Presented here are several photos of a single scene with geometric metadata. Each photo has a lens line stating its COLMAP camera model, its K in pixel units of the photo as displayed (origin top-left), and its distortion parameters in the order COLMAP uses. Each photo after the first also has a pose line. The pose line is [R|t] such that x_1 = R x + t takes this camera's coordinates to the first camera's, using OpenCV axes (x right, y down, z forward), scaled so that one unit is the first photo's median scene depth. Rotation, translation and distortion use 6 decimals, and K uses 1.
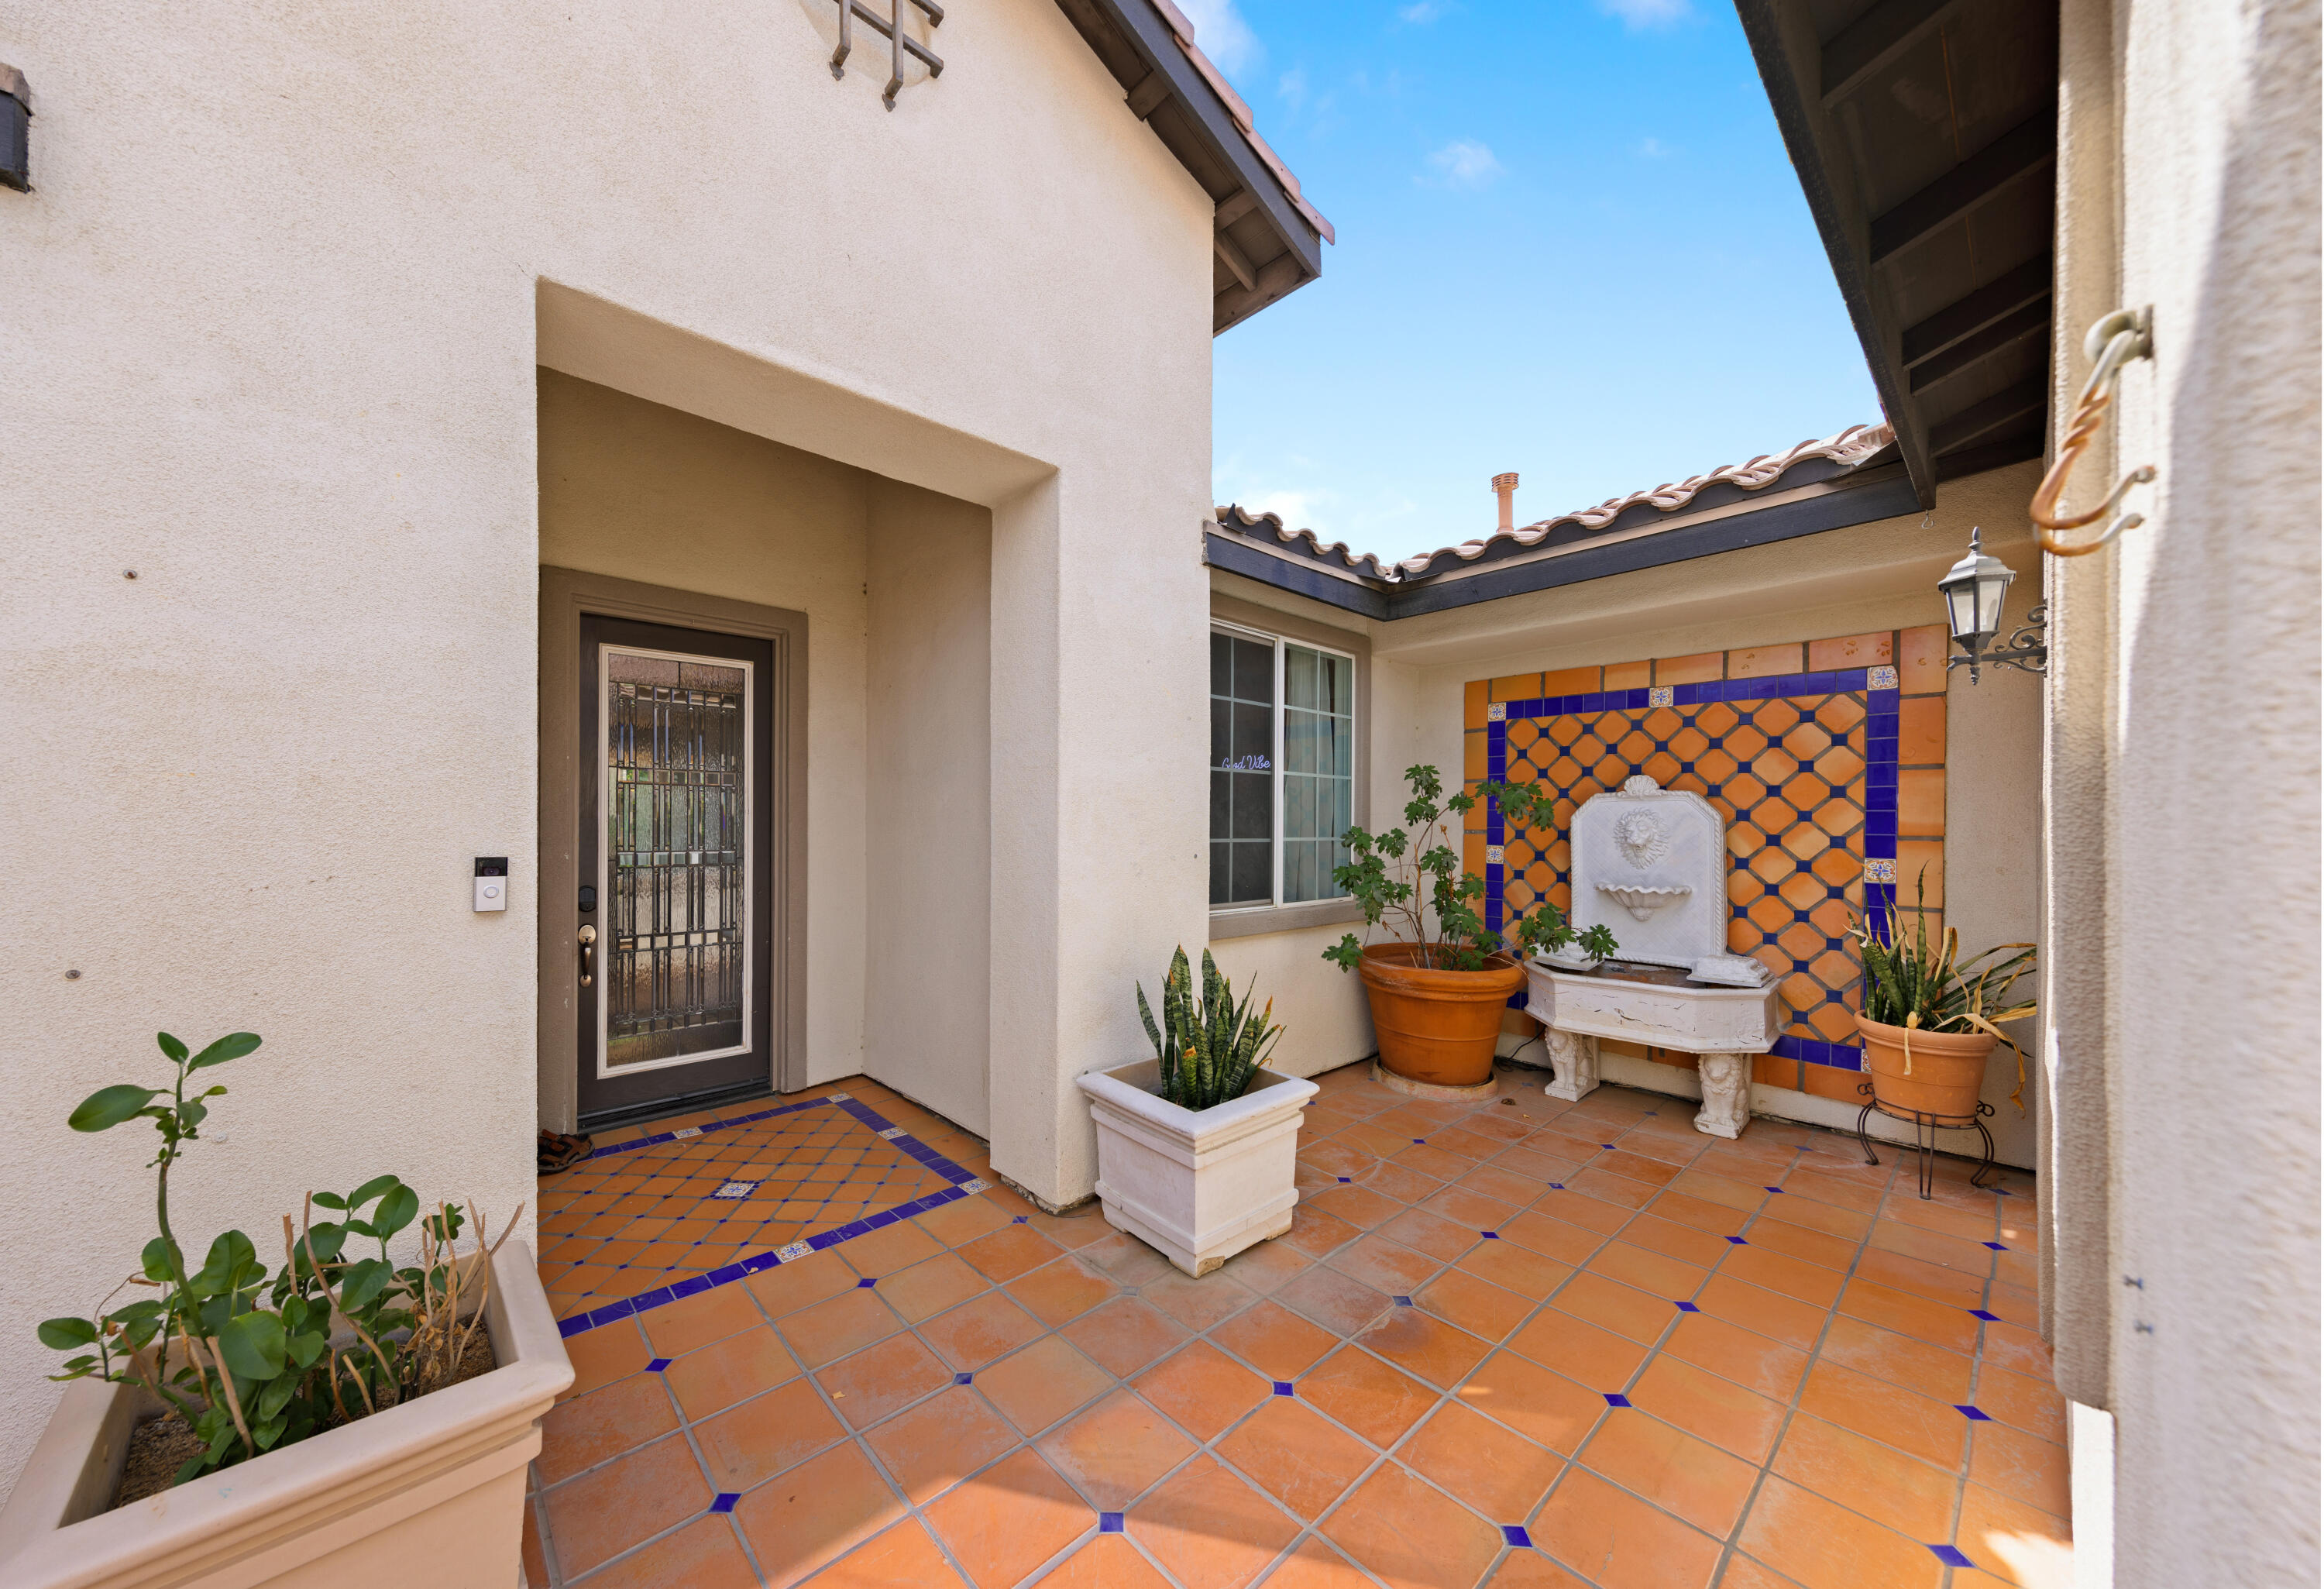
lens RADIAL K [[840.0, 0, 1155.2], [0, 840.0, 819.1], [0, 0, 1]] dist [-0.000491, -0.000110]
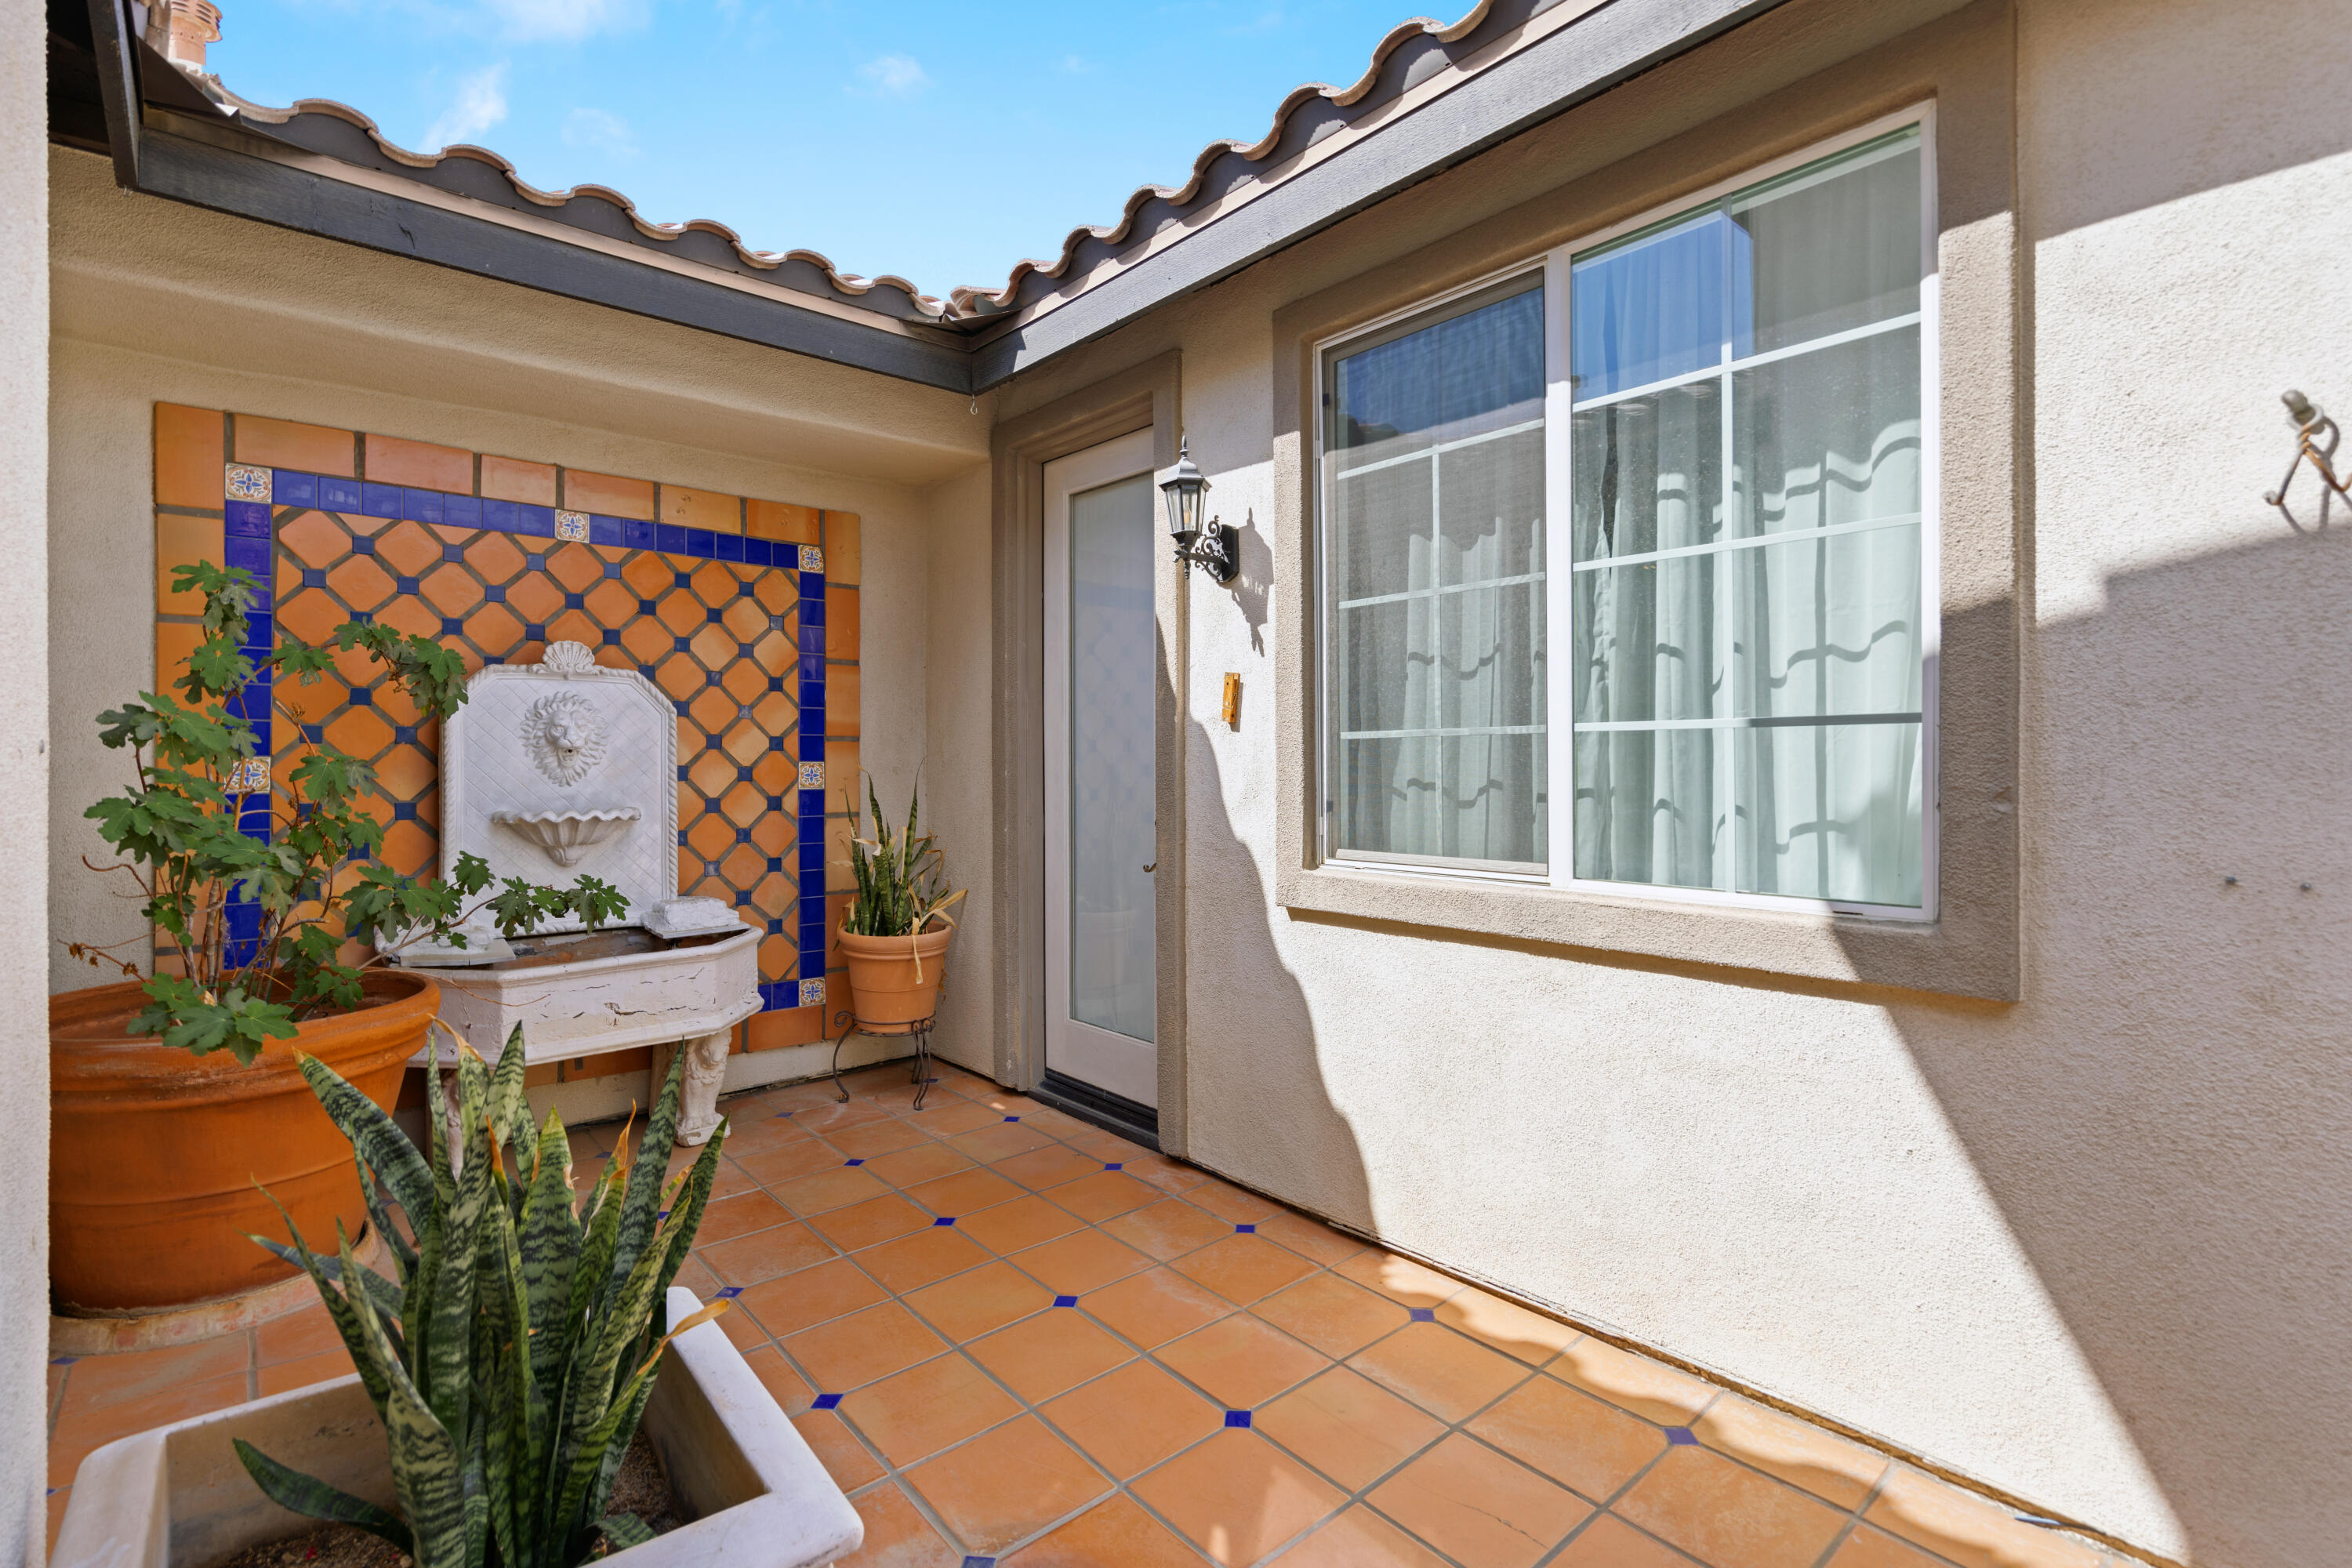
lens RADIAL K [[1063.3, 0, 1170.2], [0, 1063.3, 759.3], [0, 0, 1]] dist [0.001428, -0.000080]
pose [[0.046900, -0.001340, 0.998899, -0.233895], [0.002700, 0.999996, 0.001215, 0.042050], [-0.998896, 0.002640, 0.046903, 0.541786]]
